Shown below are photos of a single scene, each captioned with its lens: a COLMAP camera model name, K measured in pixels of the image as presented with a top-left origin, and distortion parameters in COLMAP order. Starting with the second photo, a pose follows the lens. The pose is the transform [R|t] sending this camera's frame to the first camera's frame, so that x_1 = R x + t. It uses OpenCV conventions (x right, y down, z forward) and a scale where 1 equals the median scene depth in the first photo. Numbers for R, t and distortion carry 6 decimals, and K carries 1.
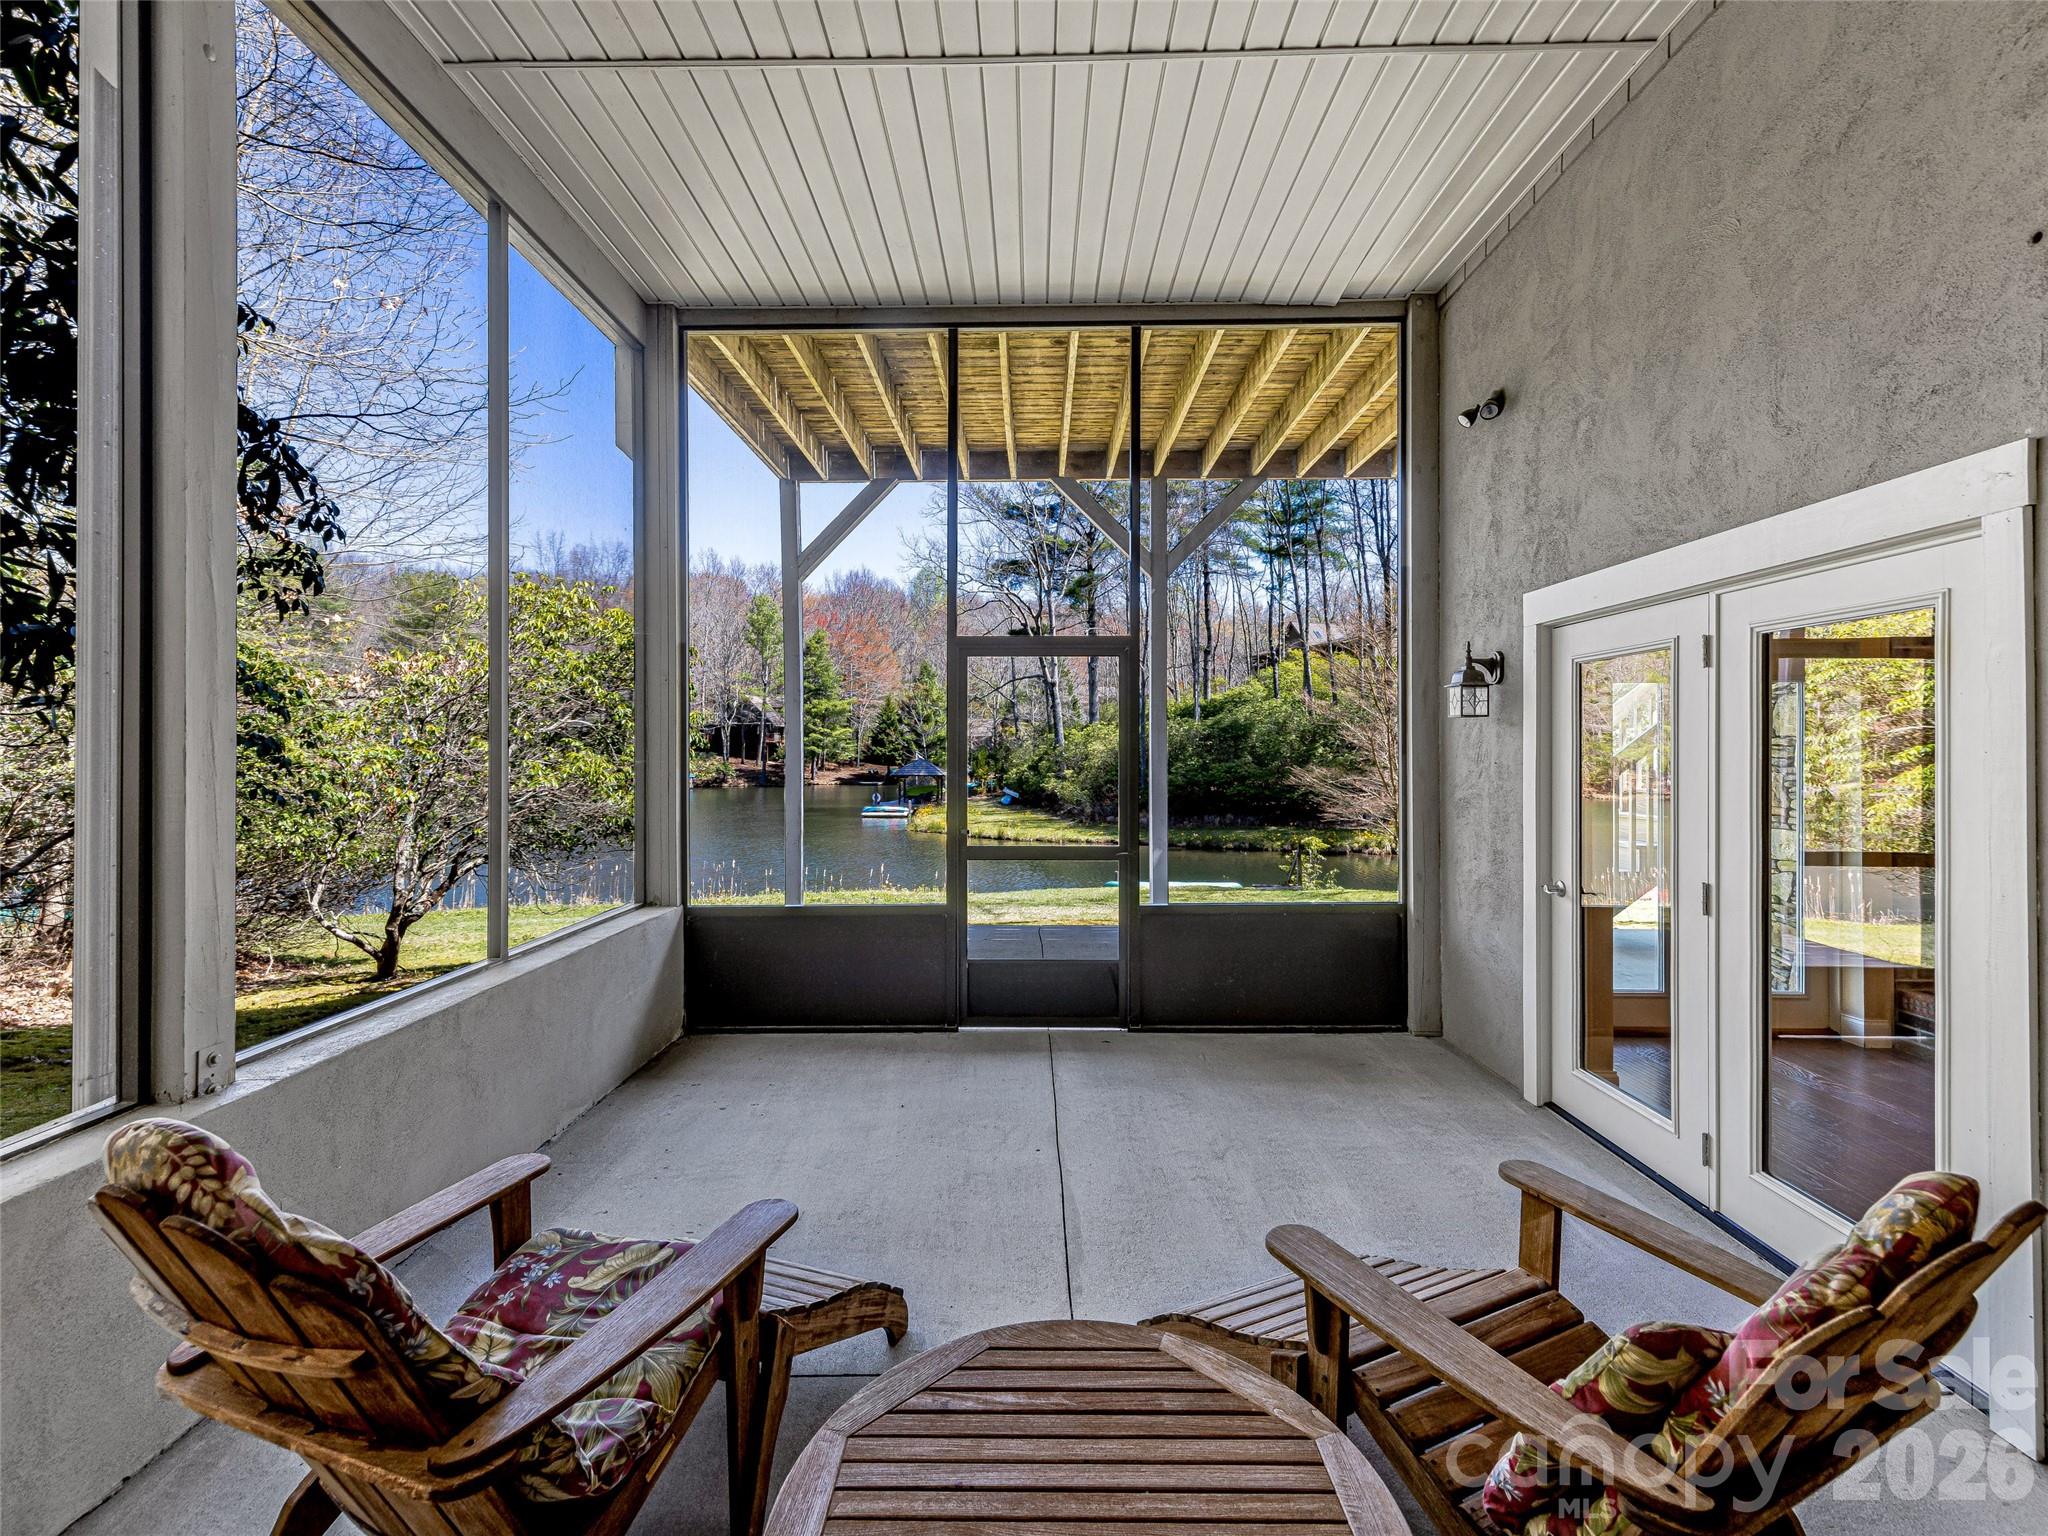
lens RADIAL K [[938.7, 0, 1024.0], [0, 938.7, 768.0], [0, 0, 1]] dist [-0.000313, 0.000013]
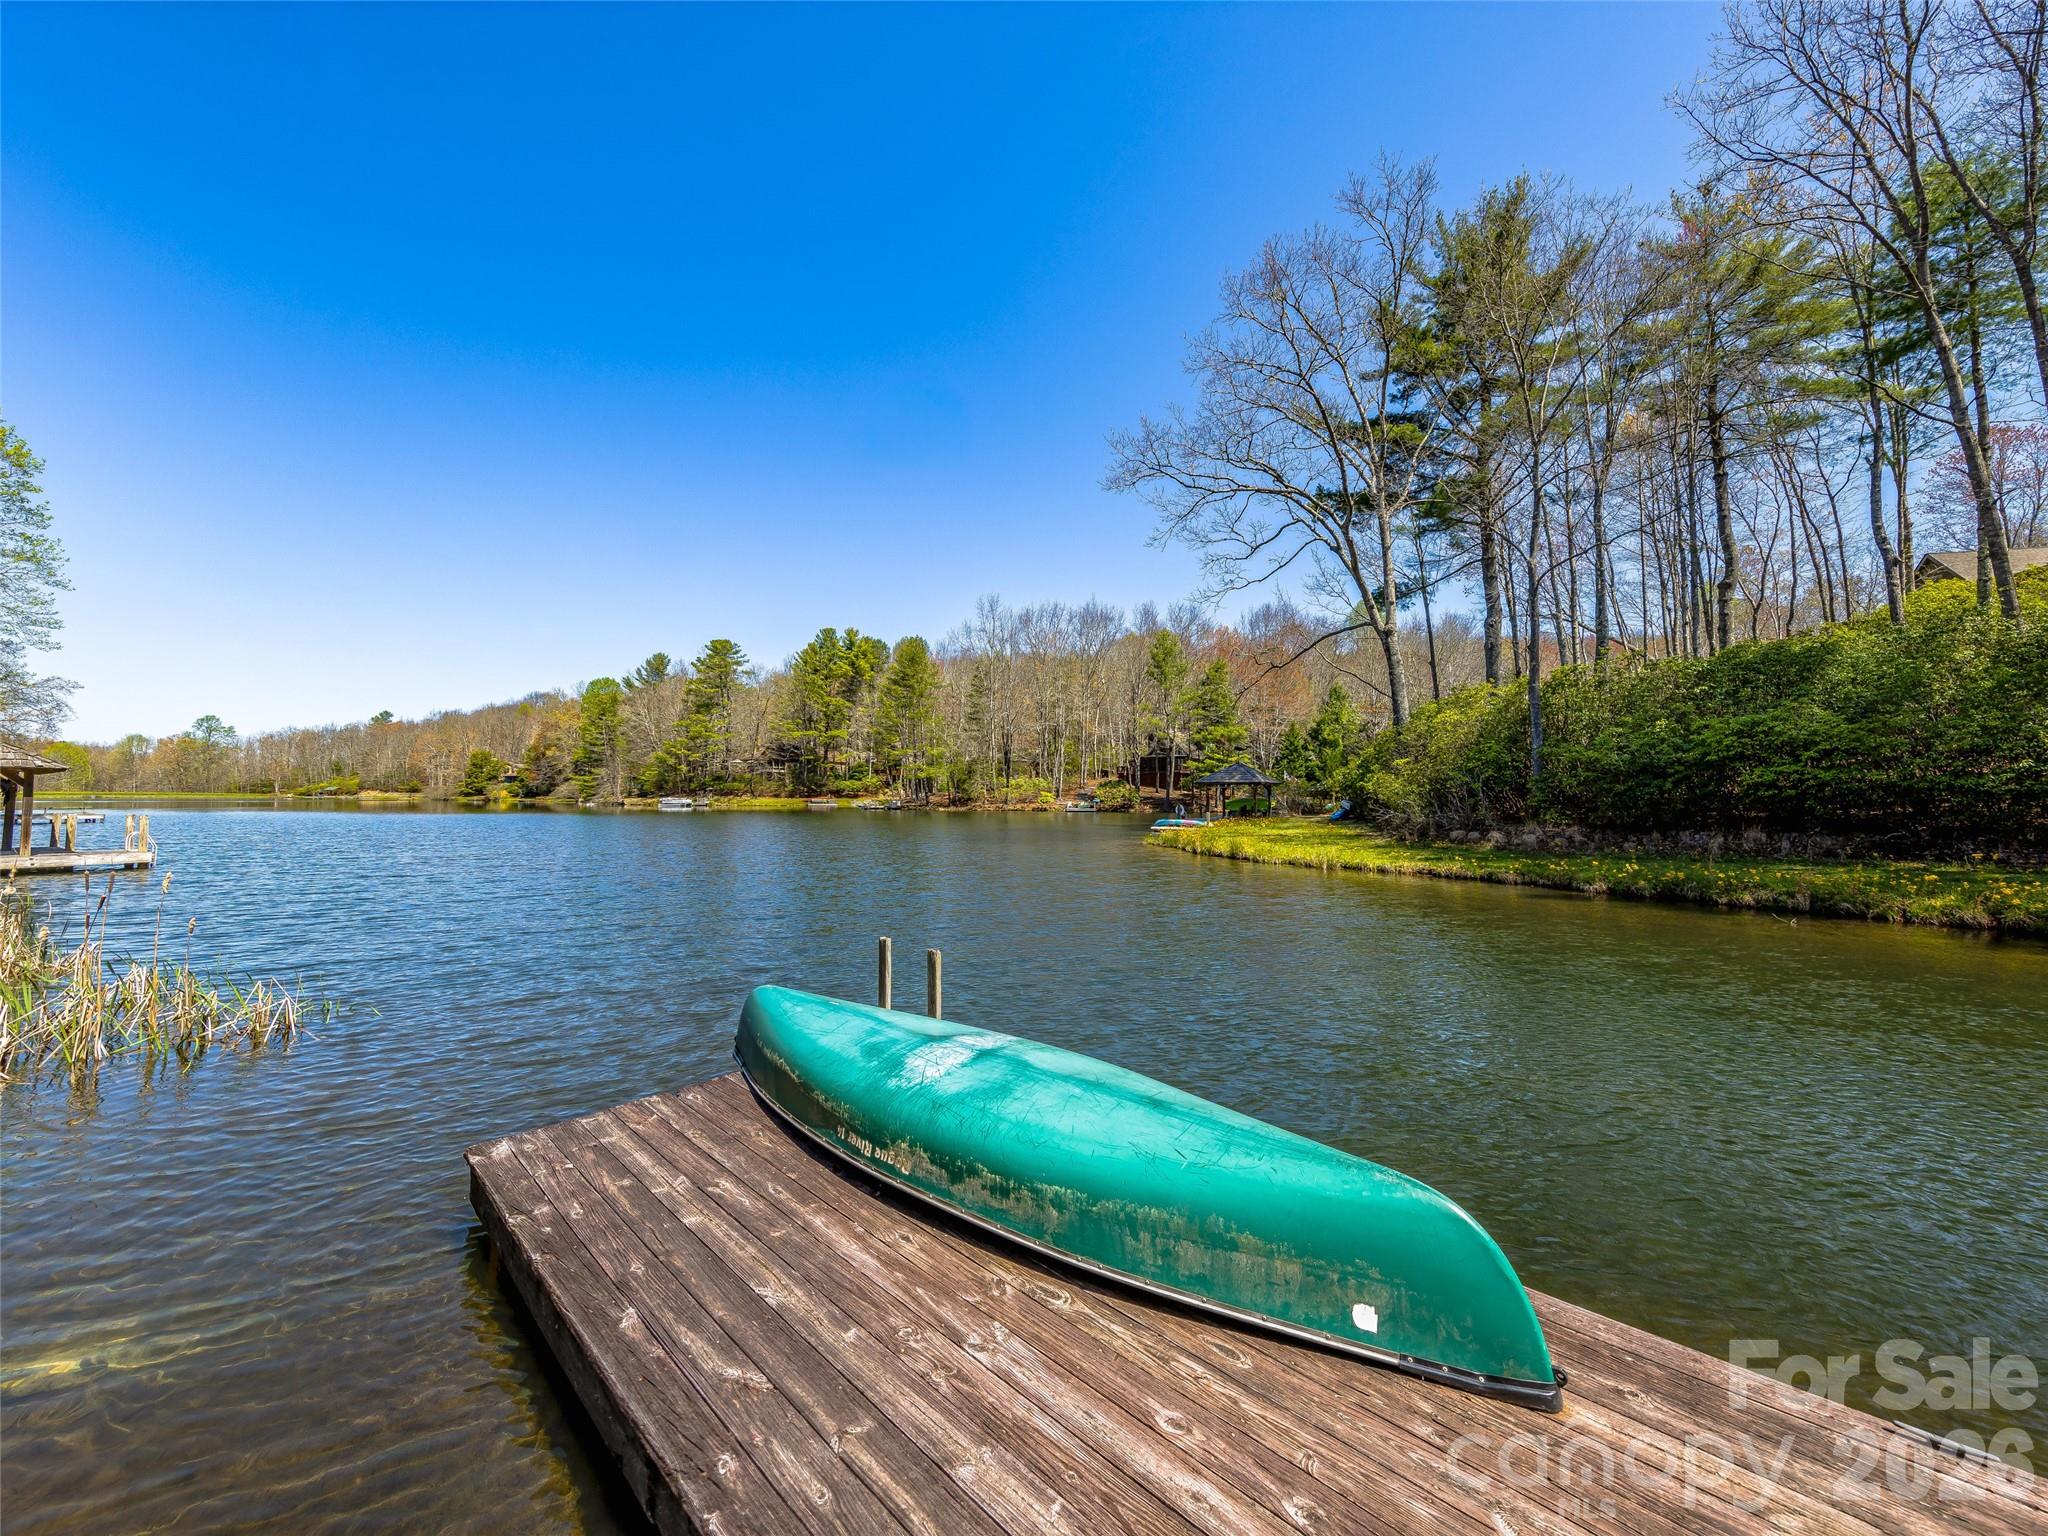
lens RADIAL K [[735.8, 0, 1024.0], [0, 735.8, 768.0], [0, 0, 1]] dist [0.000552, 0.000077]
pose [[0.821105, -0.018793, -0.570468, 0.117357], [-0.017827, 0.998126, -0.058541, 0.040572], [0.570499, 0.058238, 0.819231, 0.452977]]
